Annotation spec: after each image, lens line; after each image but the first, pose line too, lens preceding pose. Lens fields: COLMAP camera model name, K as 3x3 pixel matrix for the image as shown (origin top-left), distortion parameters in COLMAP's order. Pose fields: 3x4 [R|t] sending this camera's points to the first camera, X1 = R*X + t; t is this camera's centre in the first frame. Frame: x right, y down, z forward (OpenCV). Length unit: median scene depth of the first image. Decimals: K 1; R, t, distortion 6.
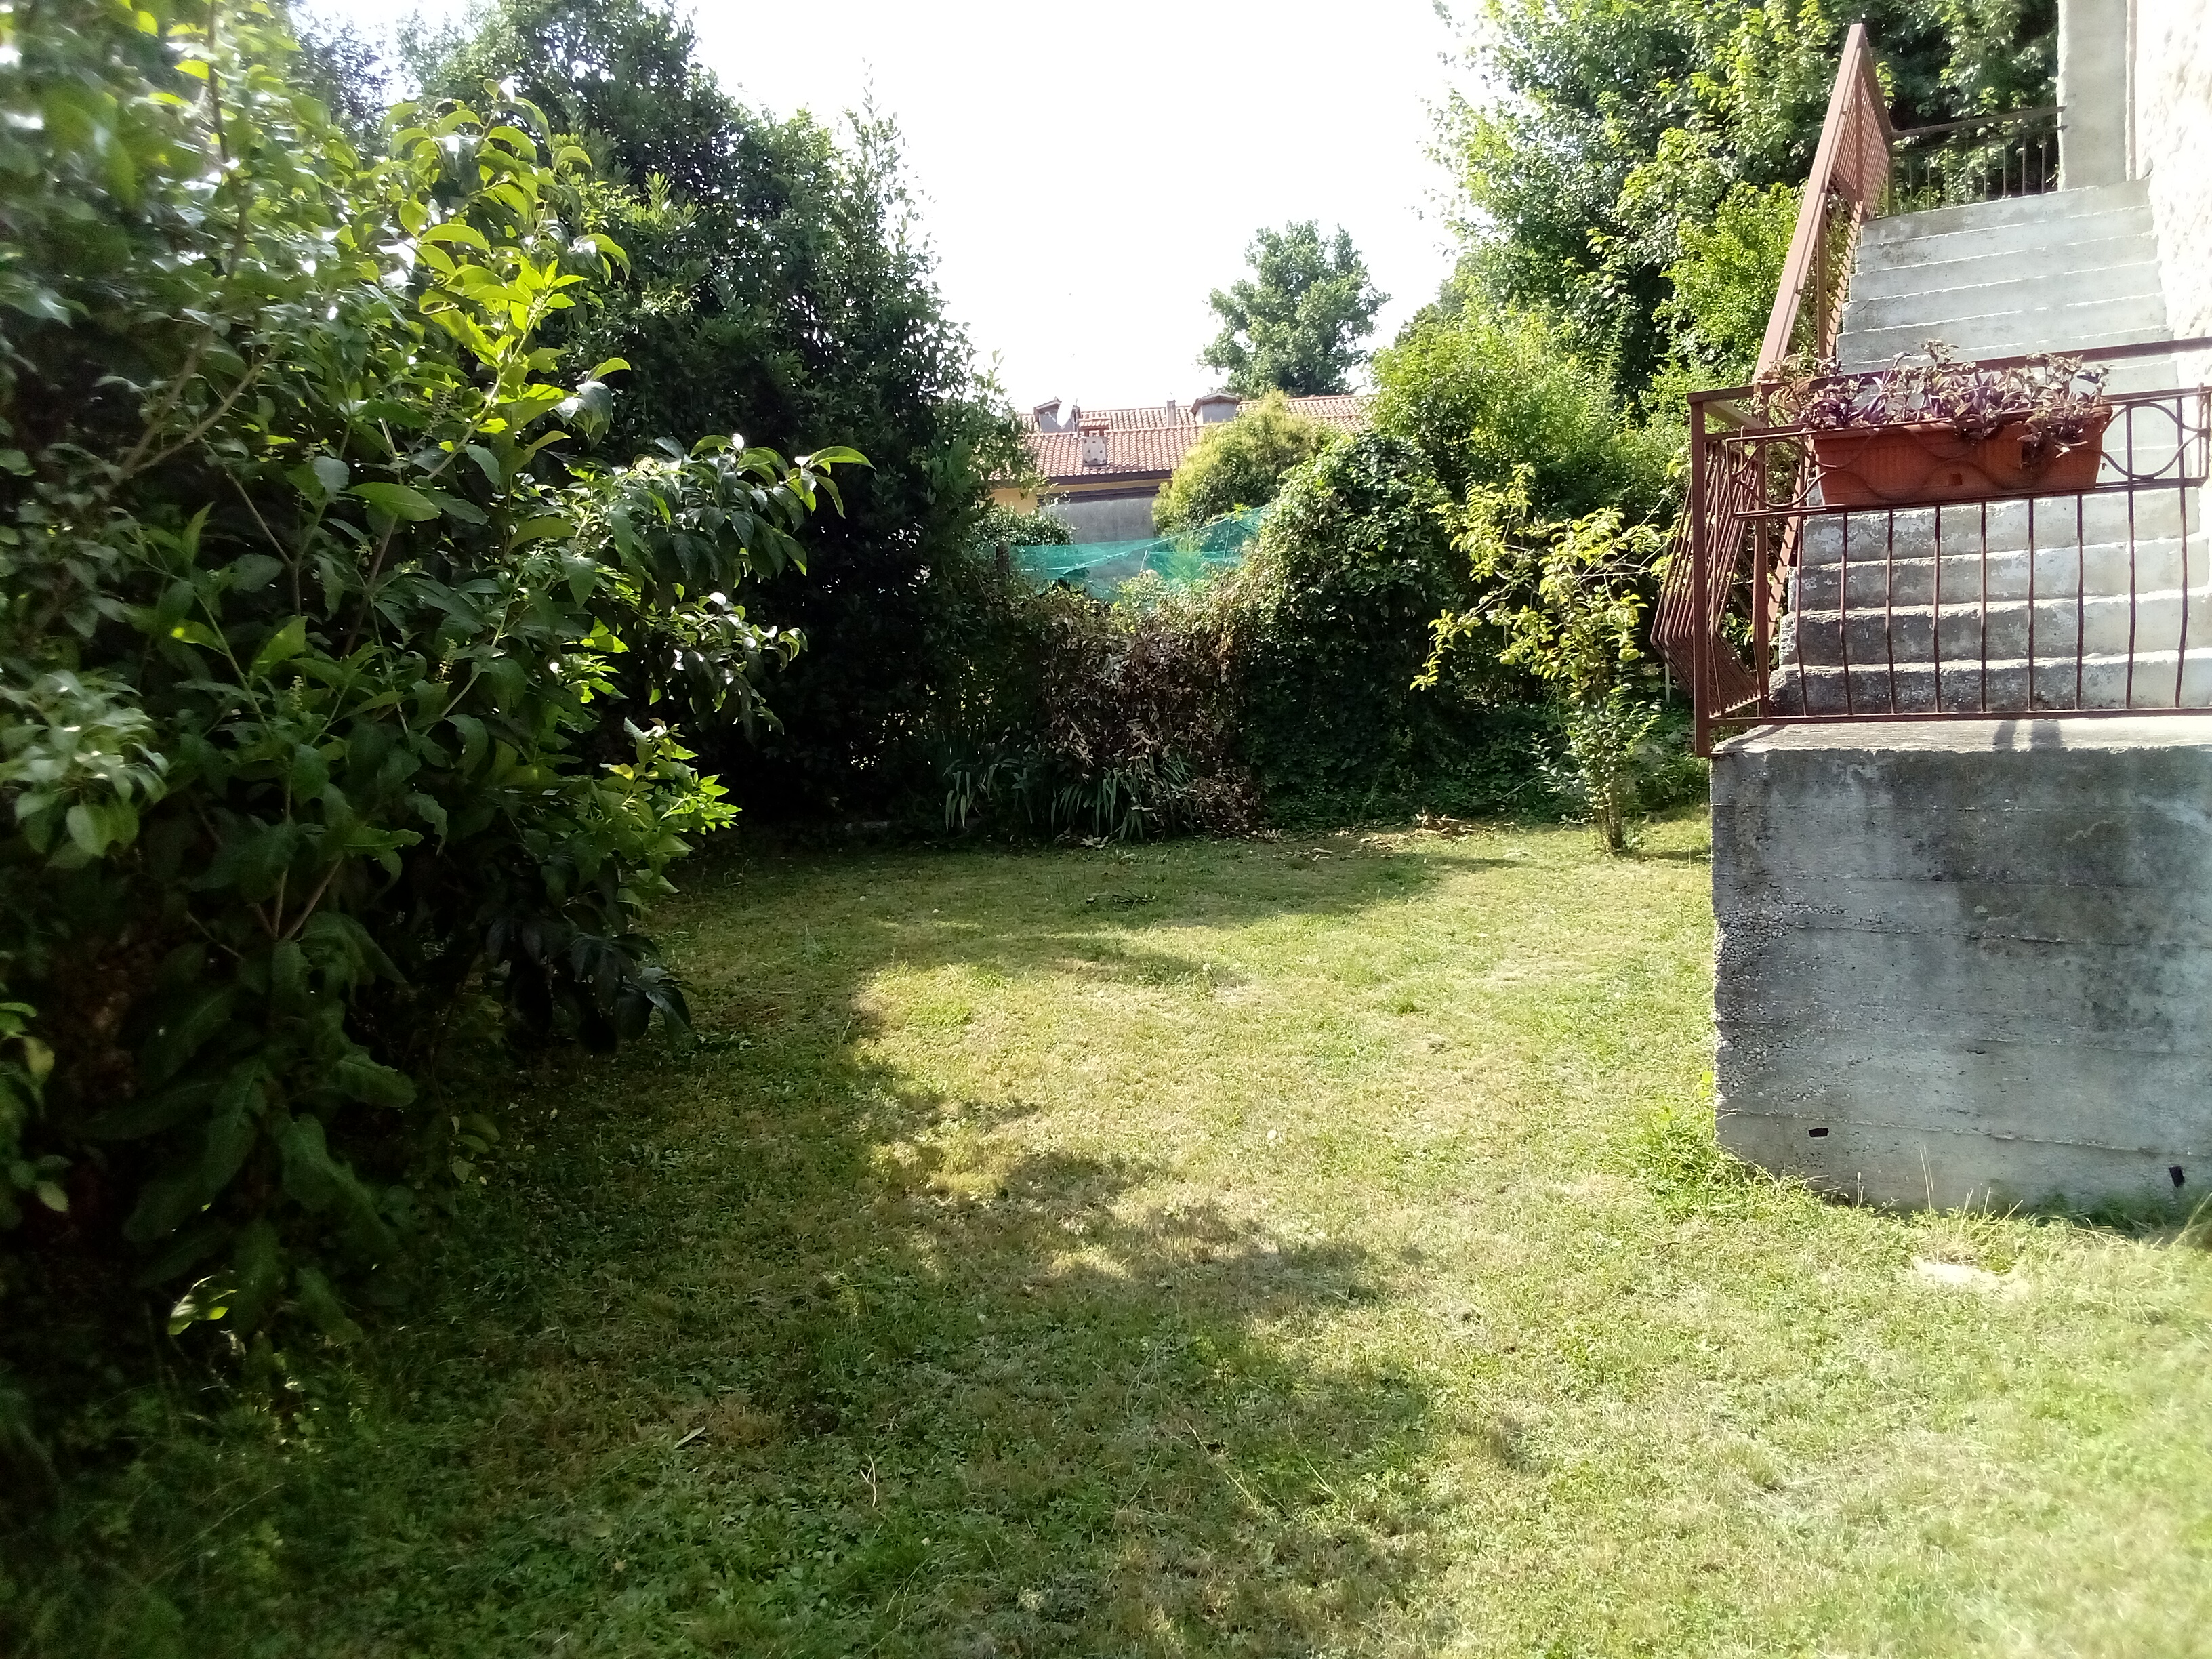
lens RADIAL K [[1751.2, 0, 1103.0], [0, 1751.2, 832.5], [0, 0, 1]] dist [0.008699, -0.021848]
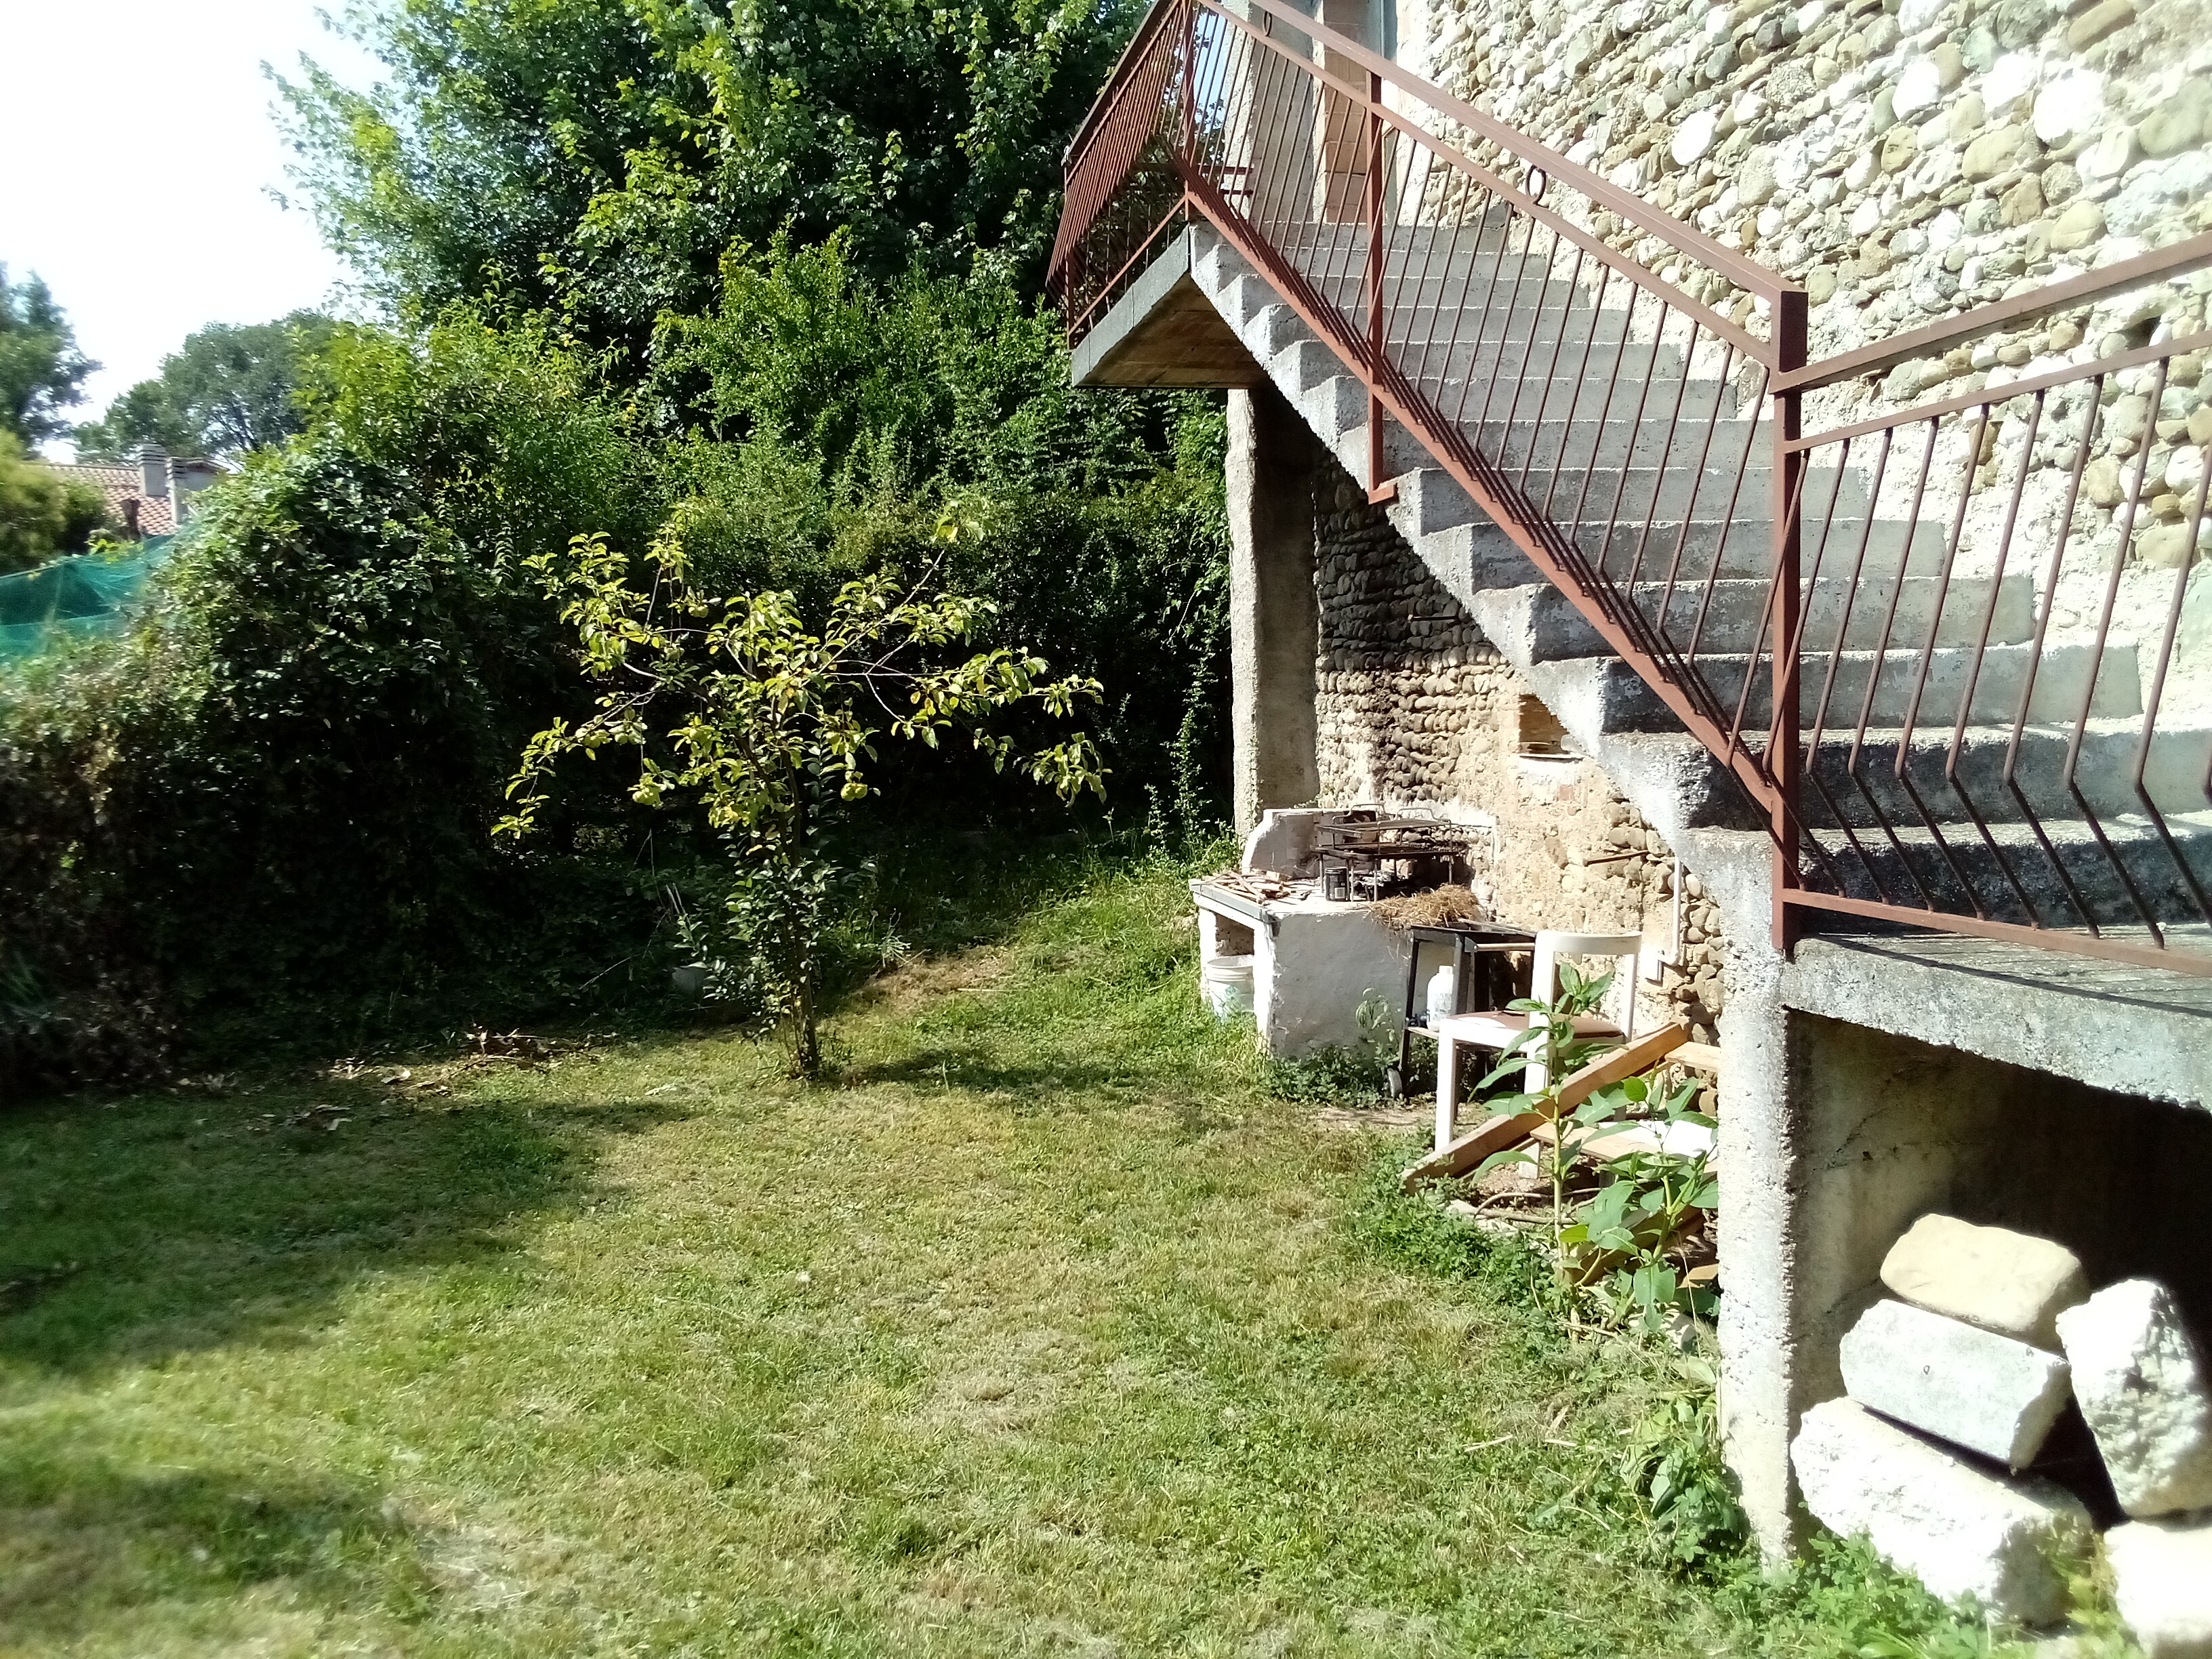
lens RADIAL K [[1751.2, 0, 1088.7], [0, 1751.2, 819.7], [0, 0, 1]] dist [0.008699, -0.021848]
pose [[0.776241, -0.001707, 0.630434, -0.046074], [0.050164, 0.996993, -0.059067, -0.035569], [-0.628437, 0.077475, 0.773993, 0.326598]]
